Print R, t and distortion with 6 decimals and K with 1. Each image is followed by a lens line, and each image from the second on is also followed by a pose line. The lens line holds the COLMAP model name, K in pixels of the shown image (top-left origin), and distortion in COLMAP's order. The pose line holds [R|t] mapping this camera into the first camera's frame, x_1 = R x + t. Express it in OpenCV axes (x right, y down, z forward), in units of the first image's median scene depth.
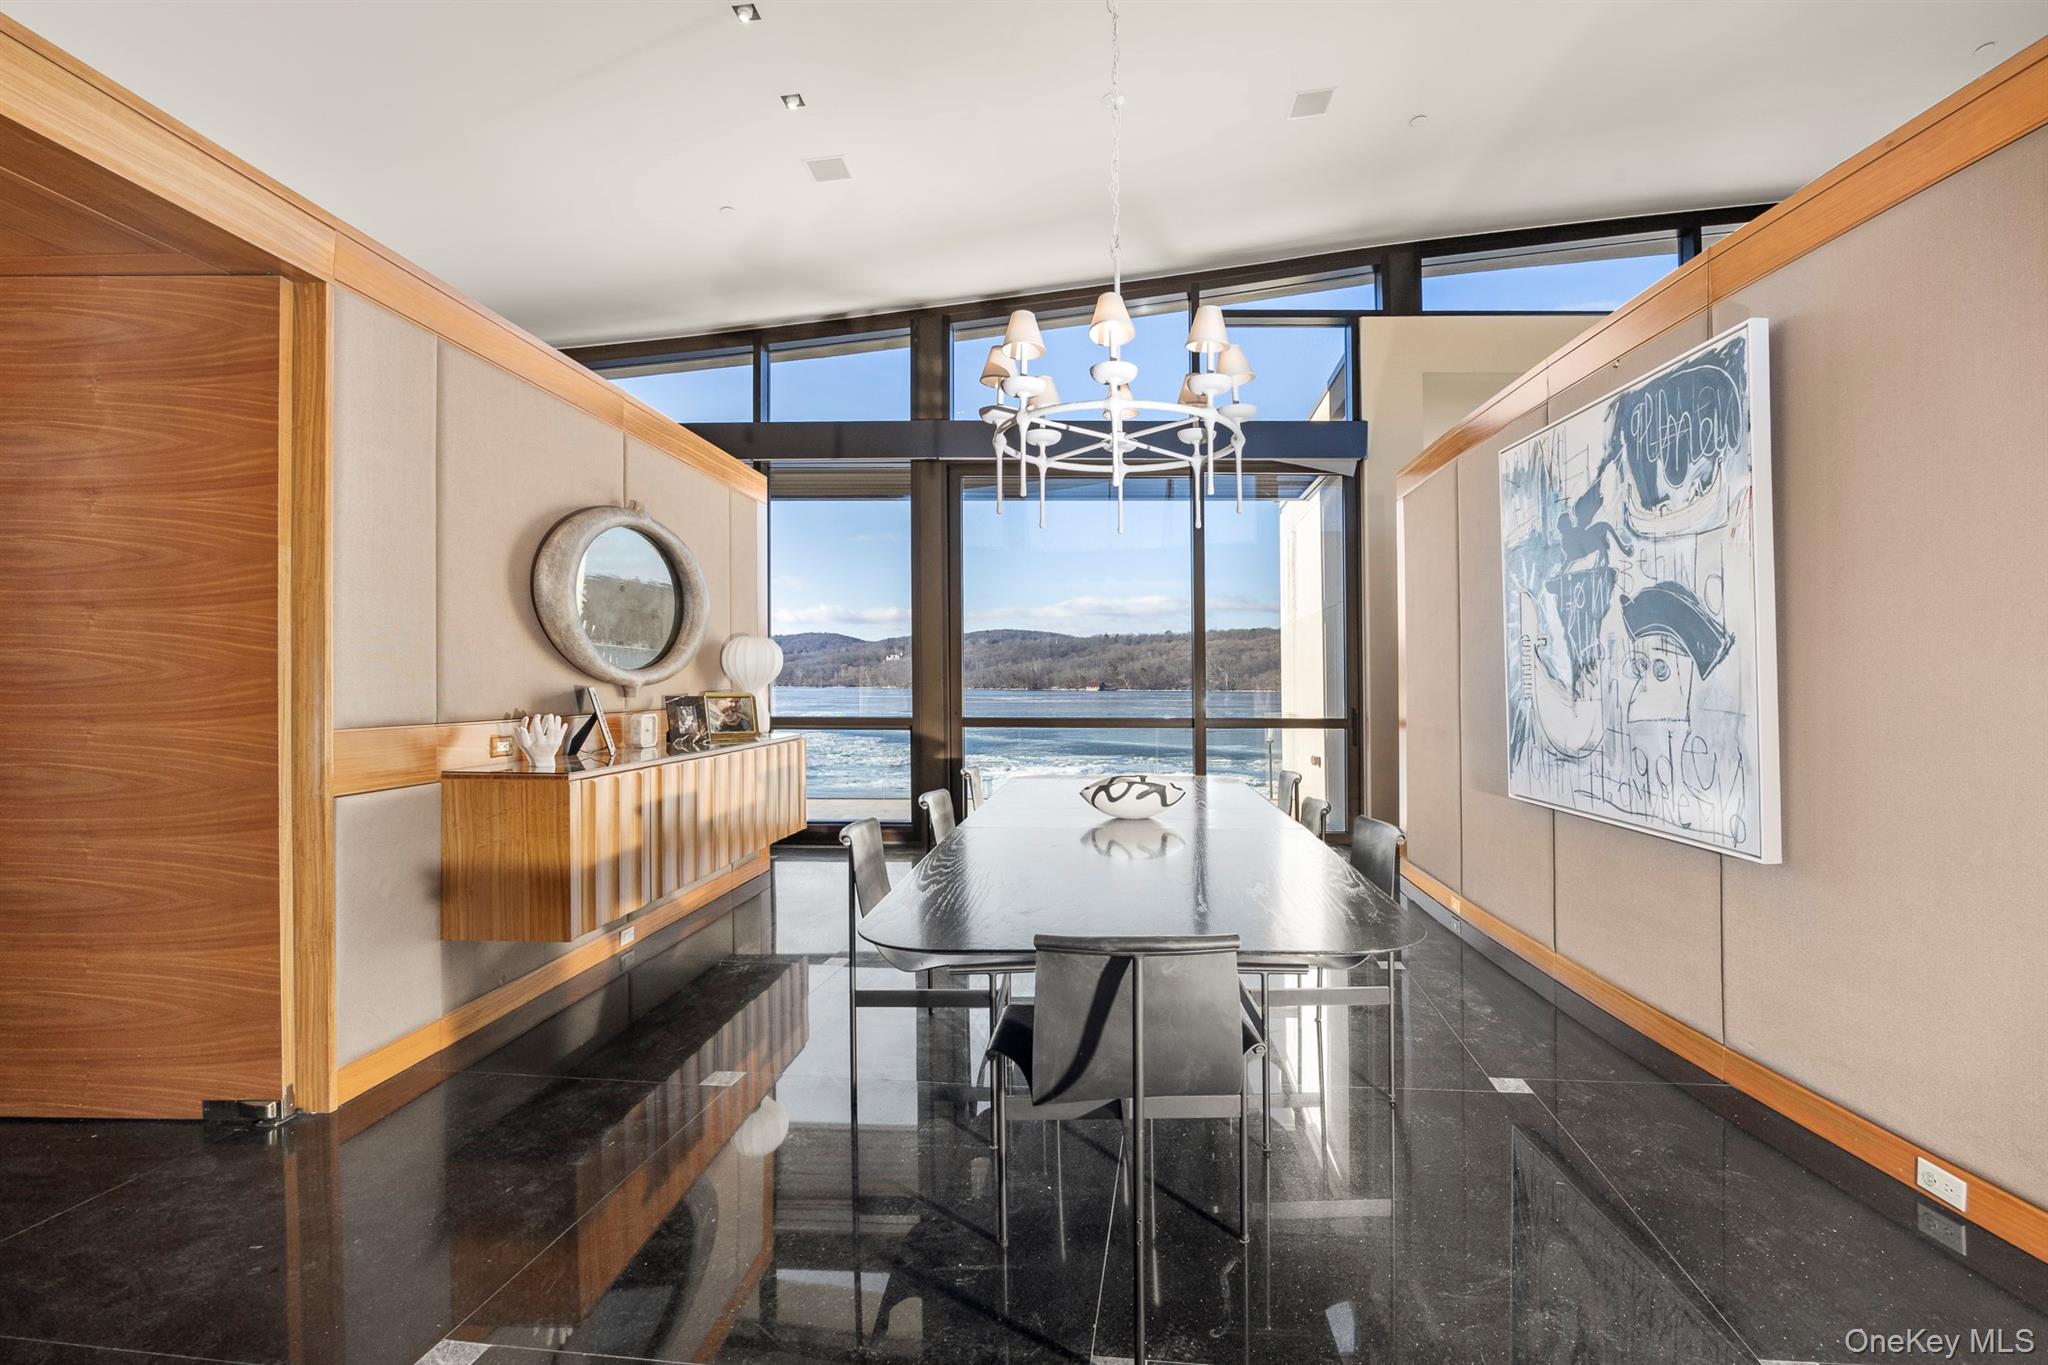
lens RADIAL K [[994.7, 0, 1024.0], [0, 994.7, 682.5], [0, 0, 1]] dist [-0.004001, -0.000421]
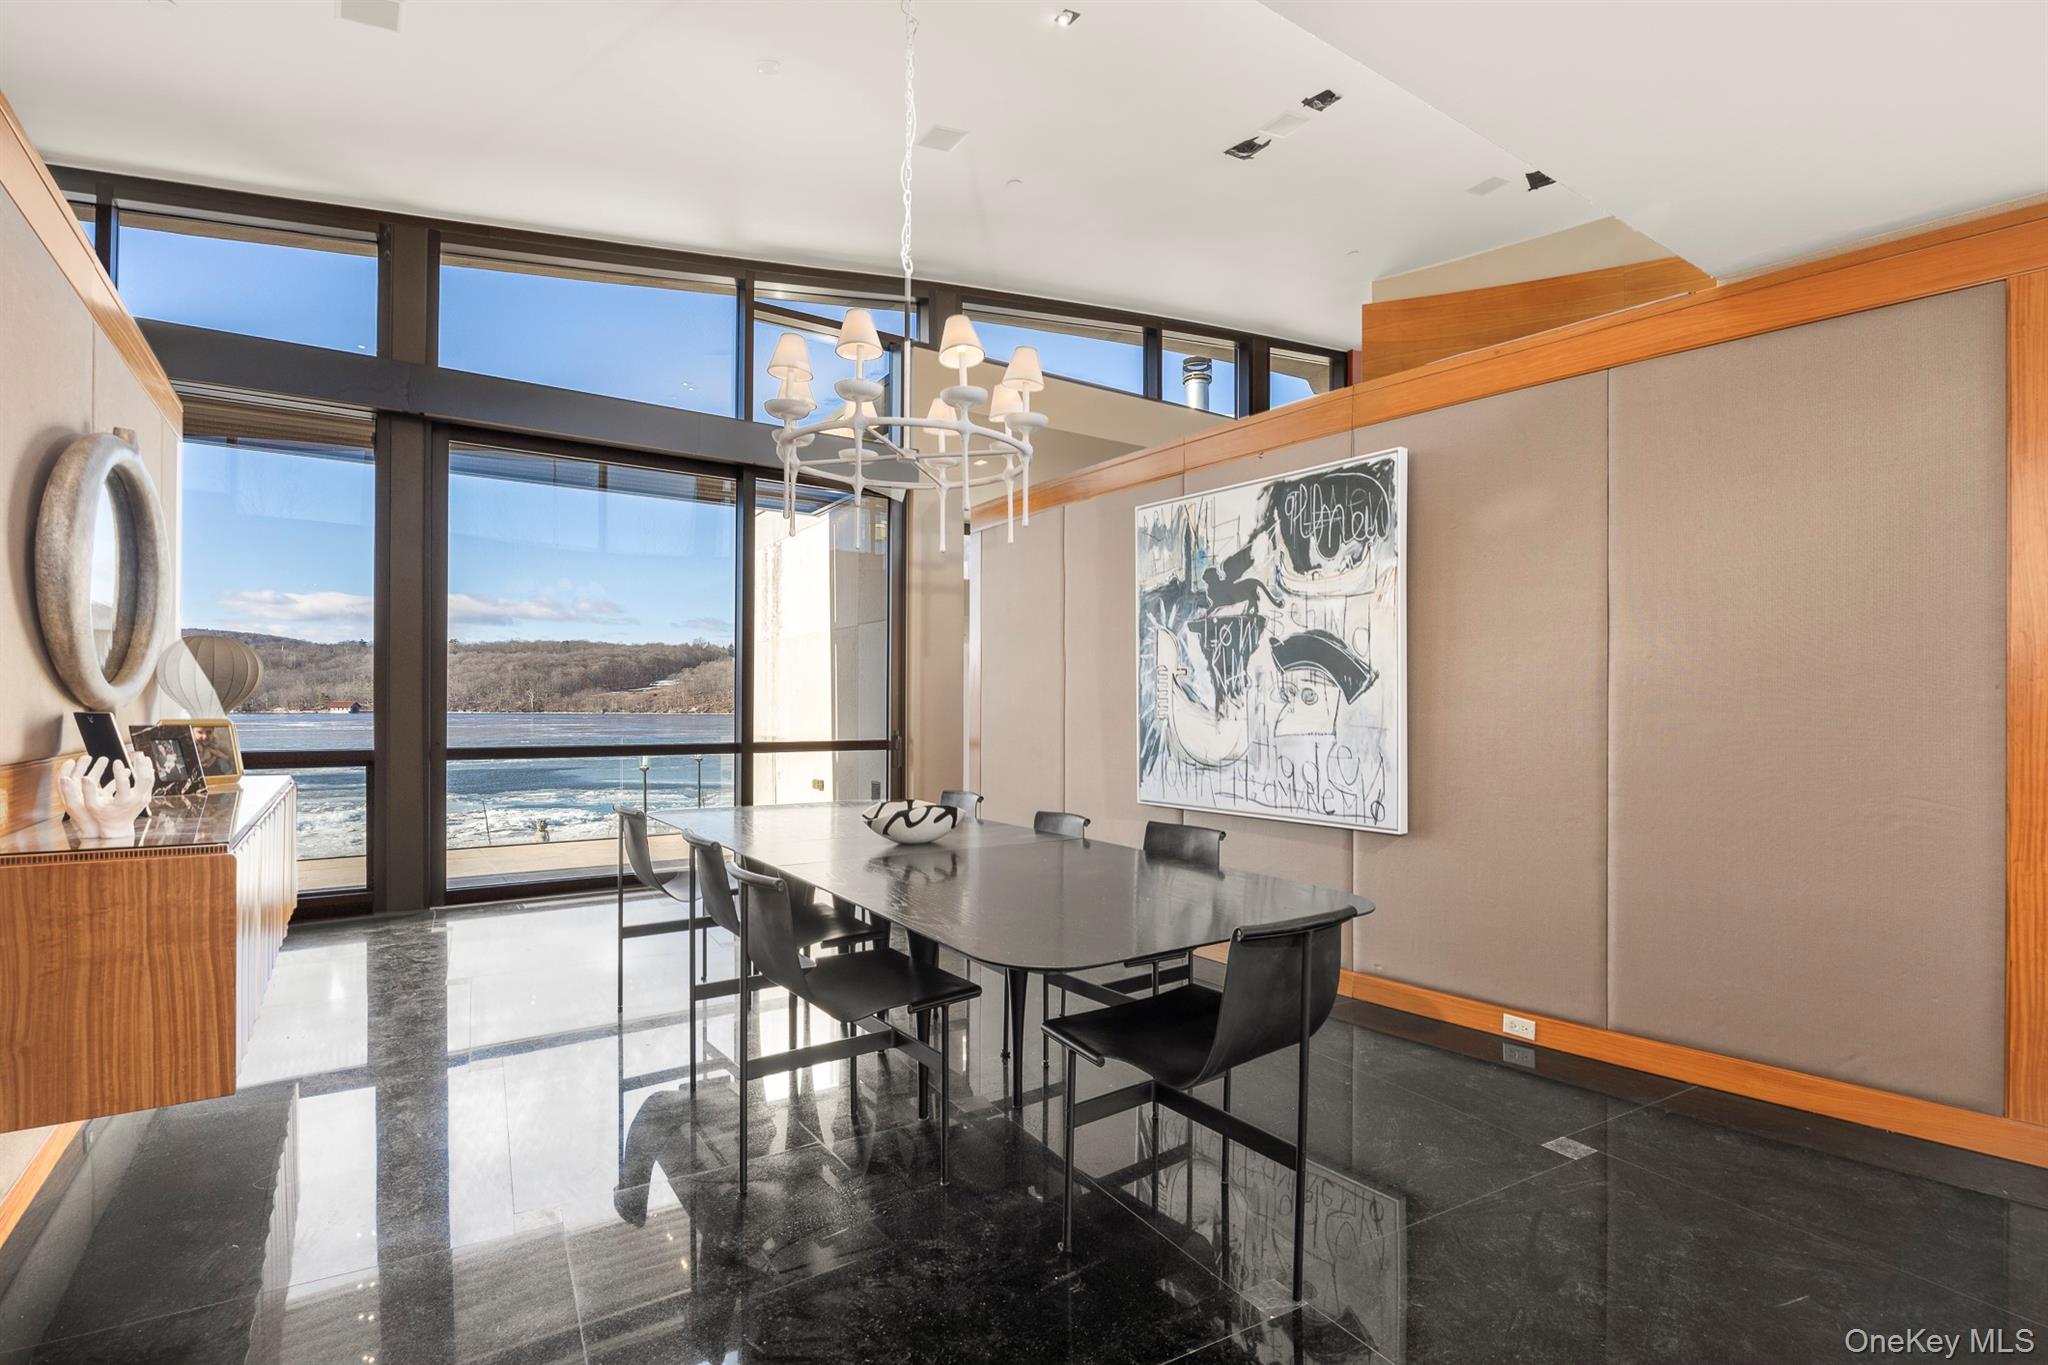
lens RADIAL K [[1091.5, 0, 1021.7], [0, 1091.5, 713.9], [0, 0, 1]] dist [0.004399, 0.000464]
pose [[0.784808, -0.004807, 0.619721, -0.517876], [-0.001531, 0.999952, 0.009695, -0.002560], [-0.619737, -0.008558, 0.784763, 0.091265]]
